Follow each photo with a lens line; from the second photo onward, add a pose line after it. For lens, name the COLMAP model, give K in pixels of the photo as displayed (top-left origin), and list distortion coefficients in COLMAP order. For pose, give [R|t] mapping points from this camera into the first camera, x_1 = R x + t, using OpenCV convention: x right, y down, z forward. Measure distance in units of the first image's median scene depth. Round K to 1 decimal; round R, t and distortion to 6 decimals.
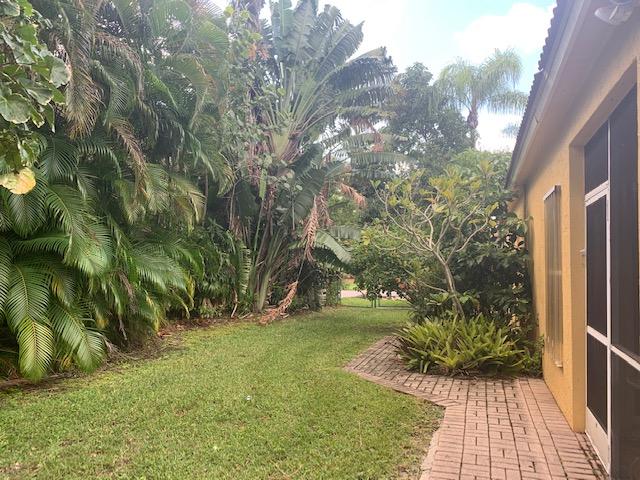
lens RADIAL K [[484.5, 0, 320.7], [0, 484.5, 240.7], [0, 0, 1]] dist [-0.004289, 0.000546]
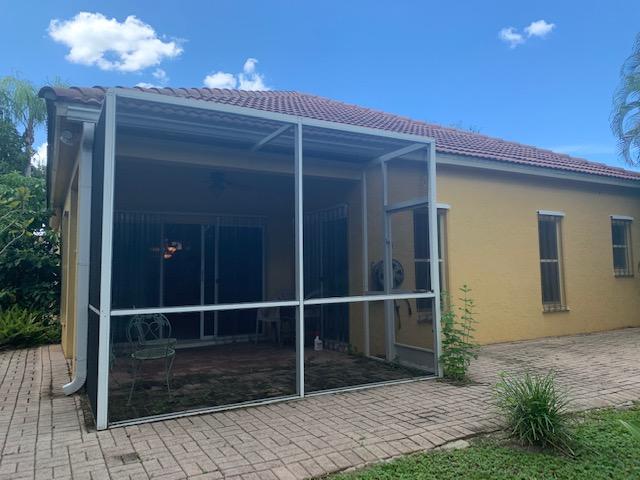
lens RADIAL K [[484.5, 0, 321.2], [0, 484.5, 238.1], [0, 0, 1]] dist [-0.004289, 0.000546]
pose [[0.669083, 0.039595, 0.742132, -0.083065], [-0.010825, 0.998993, -0.043540, 0.022752], [-0.743108, 0.021098, 0.668838, -0.447886]]
